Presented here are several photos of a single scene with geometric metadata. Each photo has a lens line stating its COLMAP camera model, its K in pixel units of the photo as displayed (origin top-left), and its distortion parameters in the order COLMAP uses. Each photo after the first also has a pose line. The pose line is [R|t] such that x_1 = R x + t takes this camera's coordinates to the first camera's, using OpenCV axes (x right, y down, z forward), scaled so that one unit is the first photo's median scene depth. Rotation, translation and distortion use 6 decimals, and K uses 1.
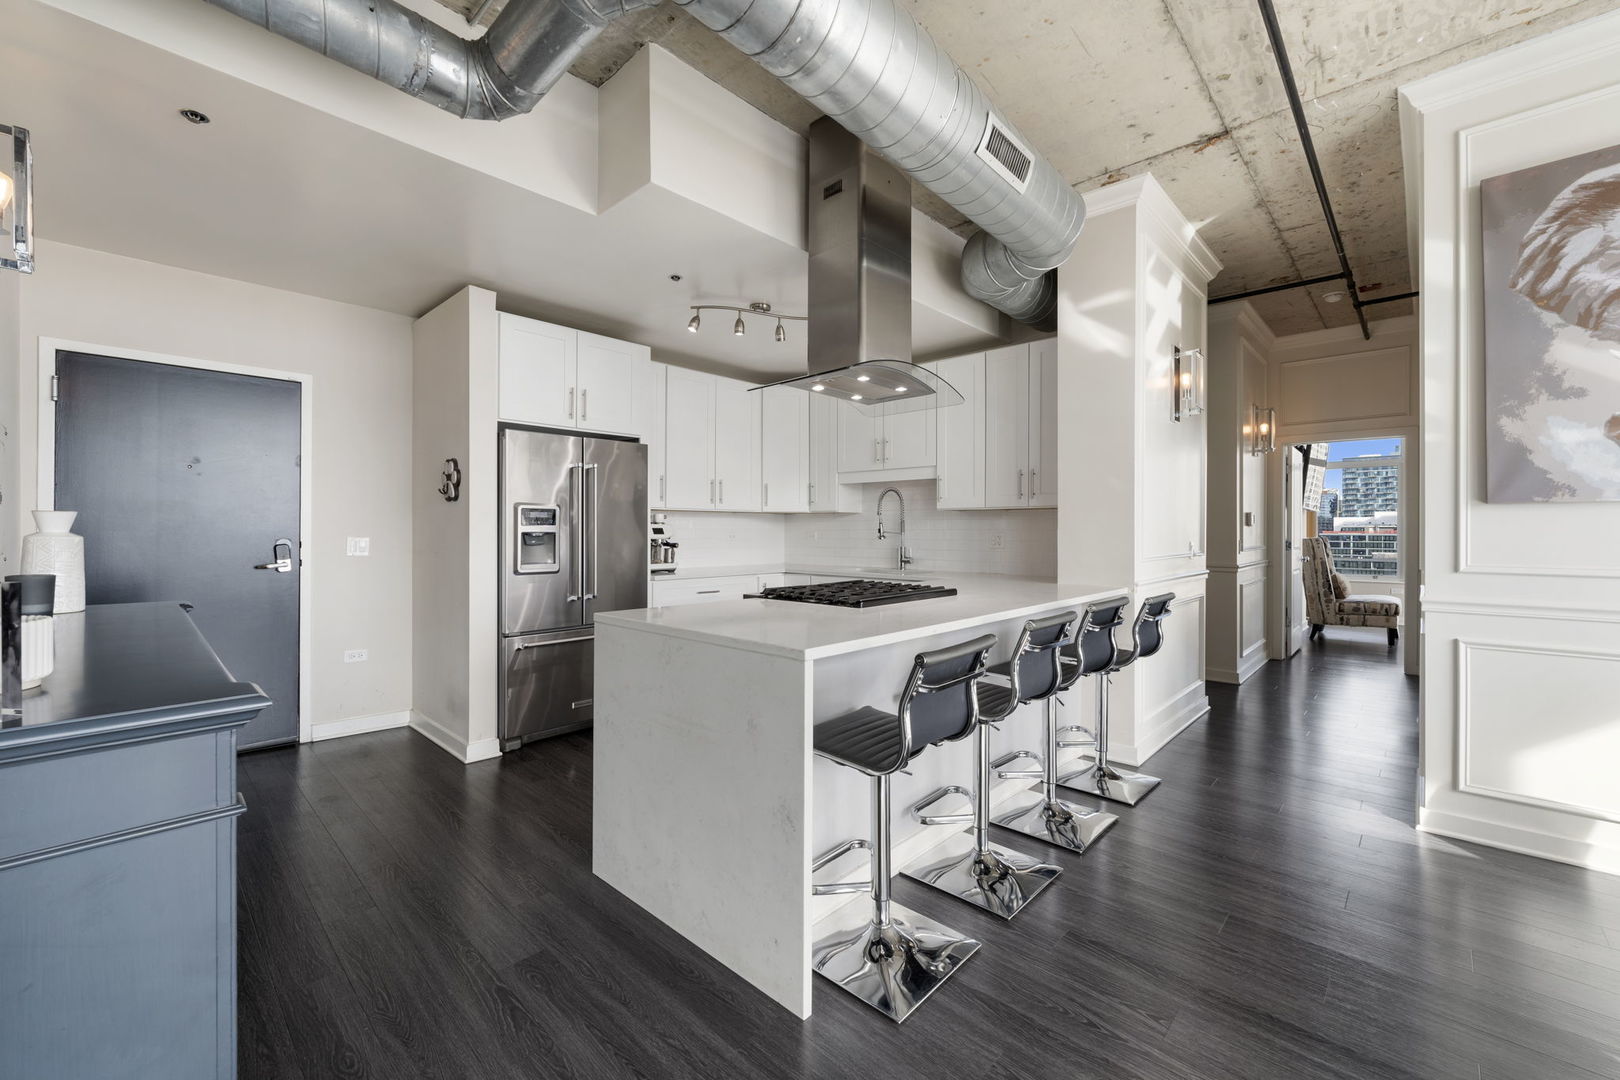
lens RADIAL K [[654.4, 0, 802.6], [0, 654.4, 534.7], [0, 0, 1]] dist [0.000154, -0.000333]
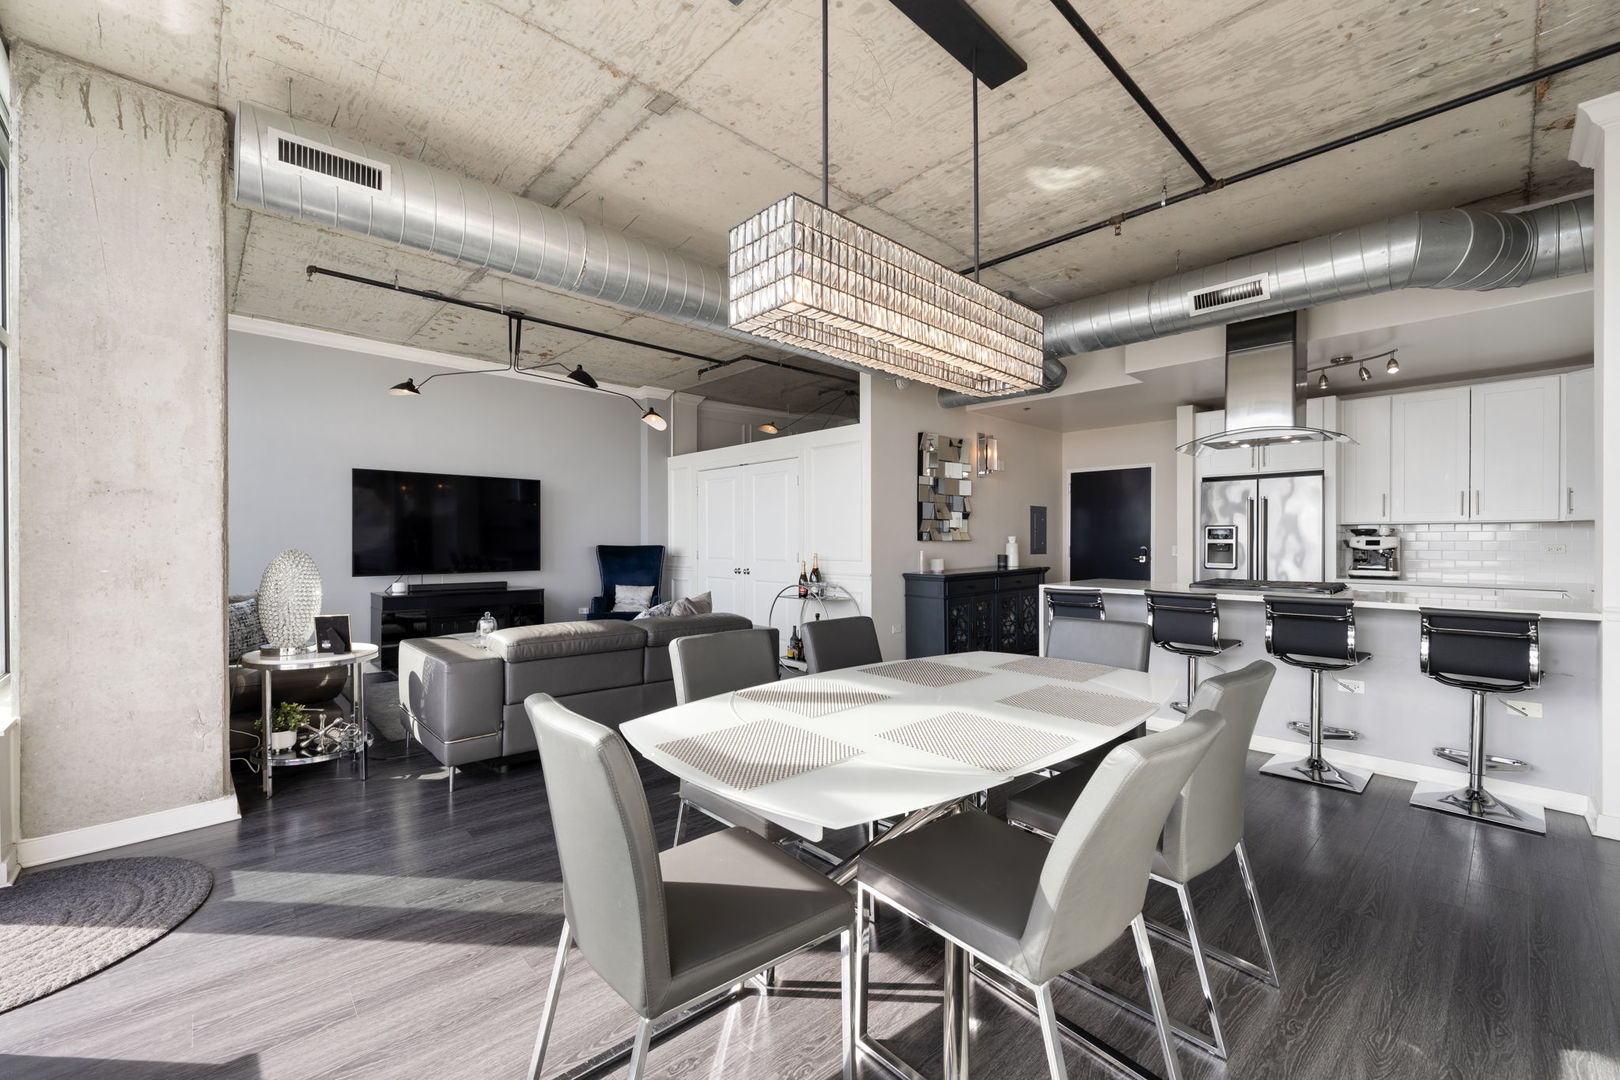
lens RADIAL K [[660.0, 0, 803.8], [0, 660.0, 545.4], [0, 0, 1]] dist [0.002397, 0.000166]
pose [[-0.060533, 0.003909, -0.998159, 1.283426], [-0.008248, 0.999956, 0.004417, 0.002476], [0.998132, 0.008500, -0.060498, 0.077354]]
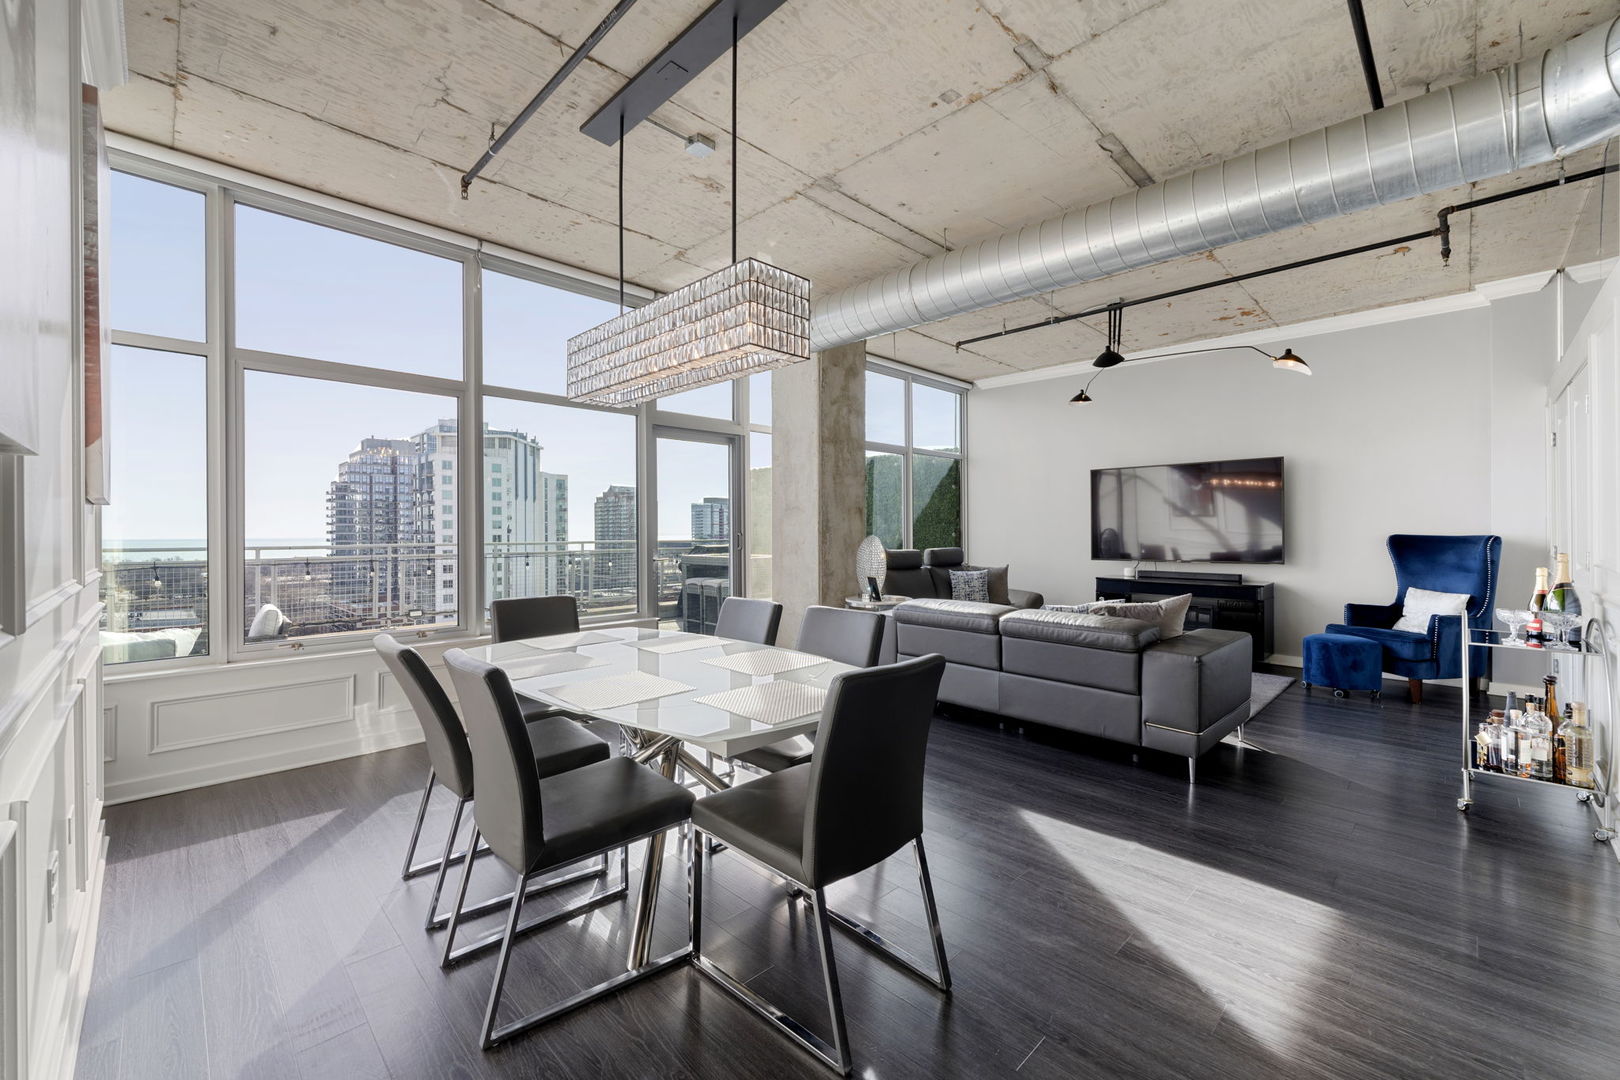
lens RADIAL K [[668.0, 0, 804.8], [0, 668.0, 535.5], [0, 0, 1]] dist [0.008026, -0.000357]
pose [[-0.999587, 0.000841, 0.028731, 0.537224], [0.001208, 0.999918, 0.012762, -0.005125], [-0.028718, 0.012792, -0.999506, 0.841572]]
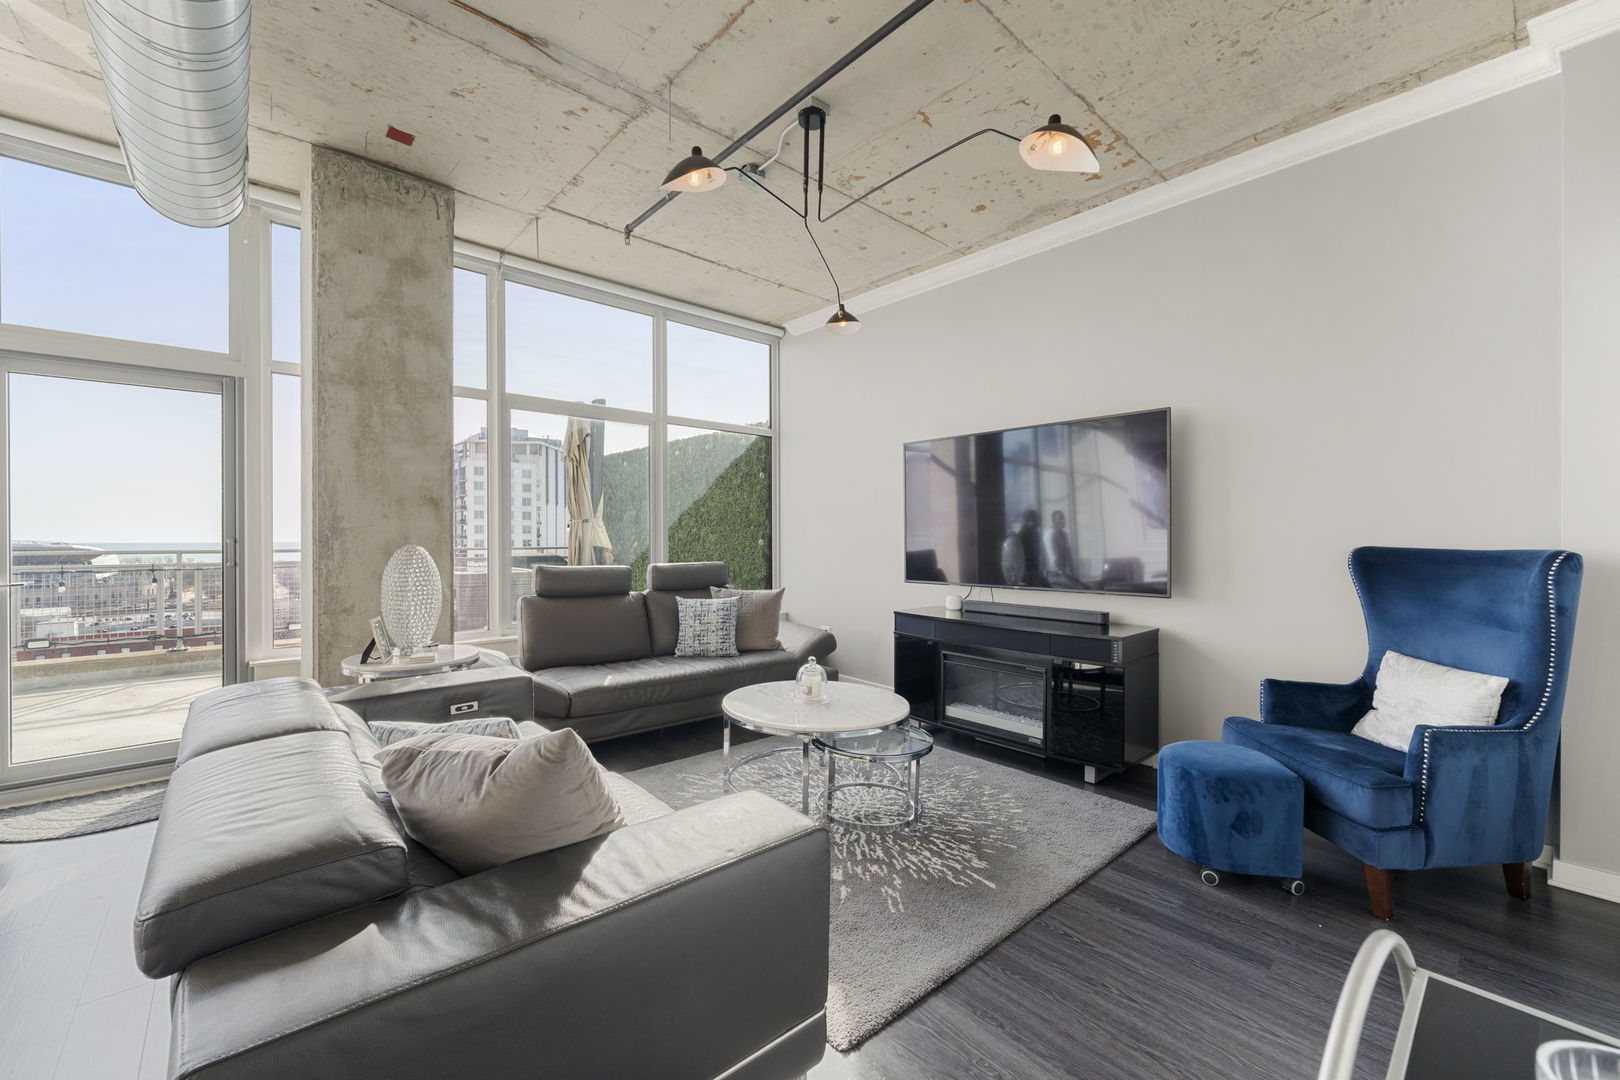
lens RADIAL K [[657.4, 0, 803.9], [0, 657.4, 542.9], [0, 0, 1]] dist [0.002295, 0.000223]
pose [[-0.995519, -0.003118, 0.094510, -0.154329], [-0.001648, 0.999877, 0.015628, -0.001933], [-0.094547, 0.015402, -0.995401, 0.134361]]
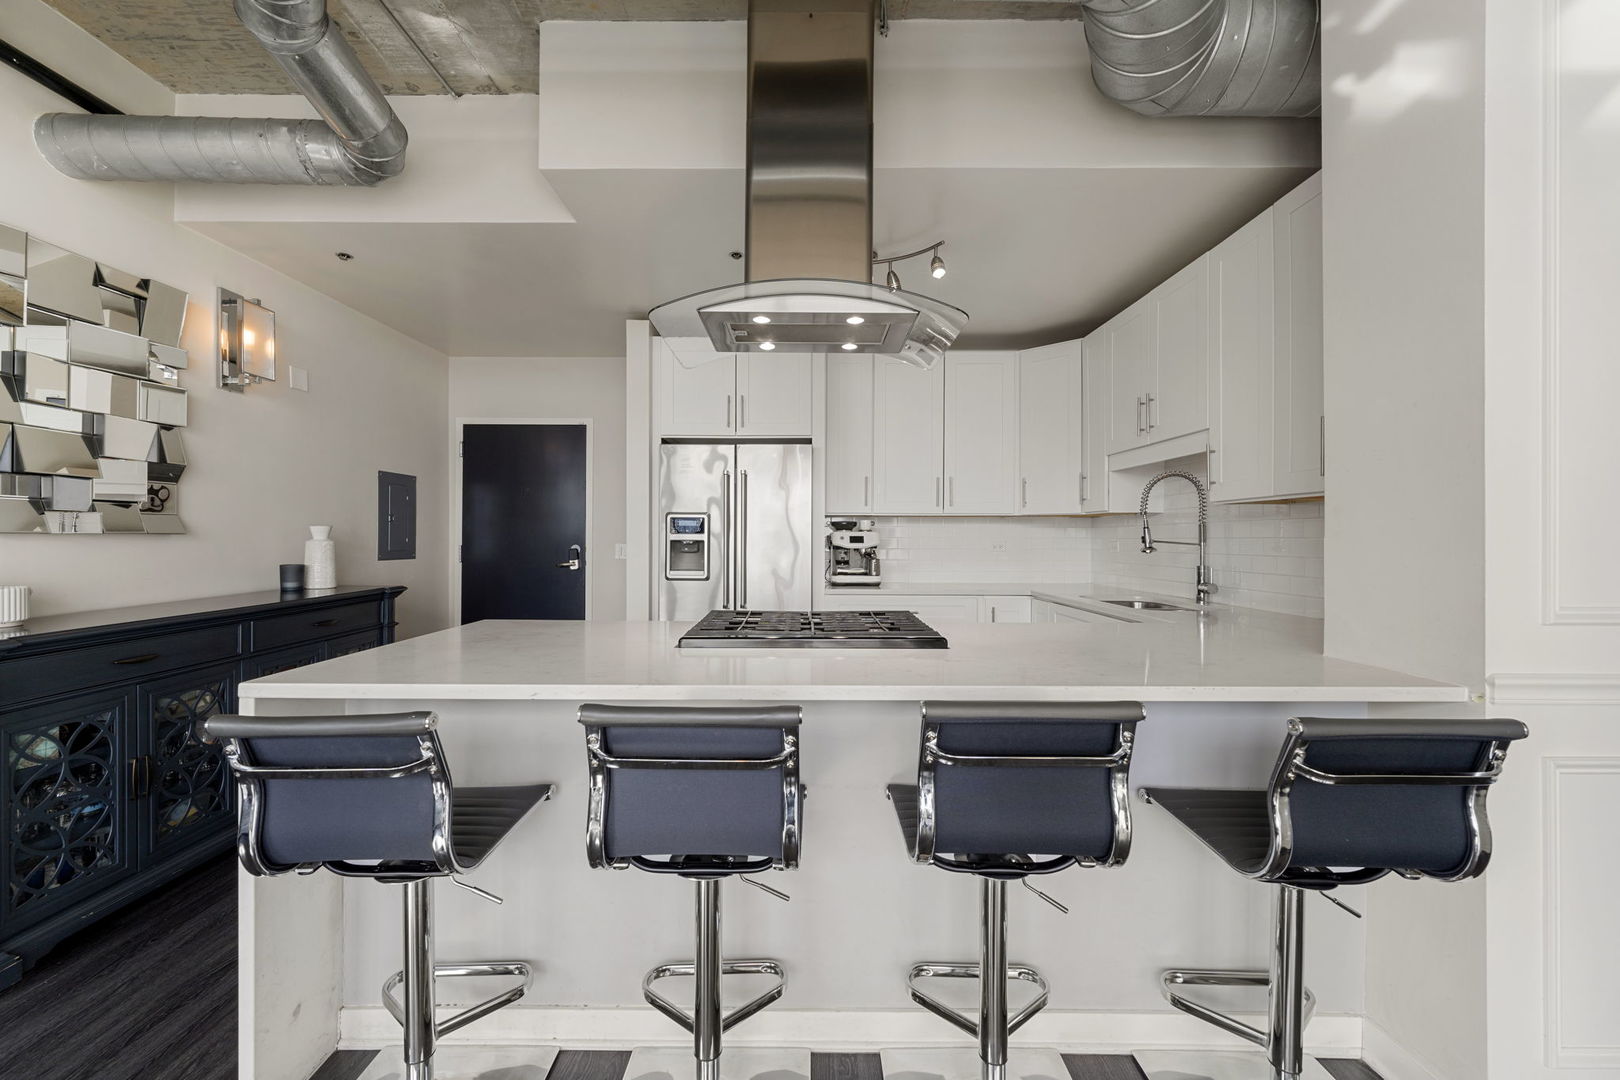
lens RADIAL K [[648.9, 0, 803.1], [0, 648.9, 538.1], [0, 0, 1]] dist [-0.001655, -0.000235]
pose [[0.684239, 0.000854, -0.729258, 0.476186], [-0.006938, 0.999962, -0.005339, -0.002843], [0.729225, 0.008713, 0.684218, 0.430246]]
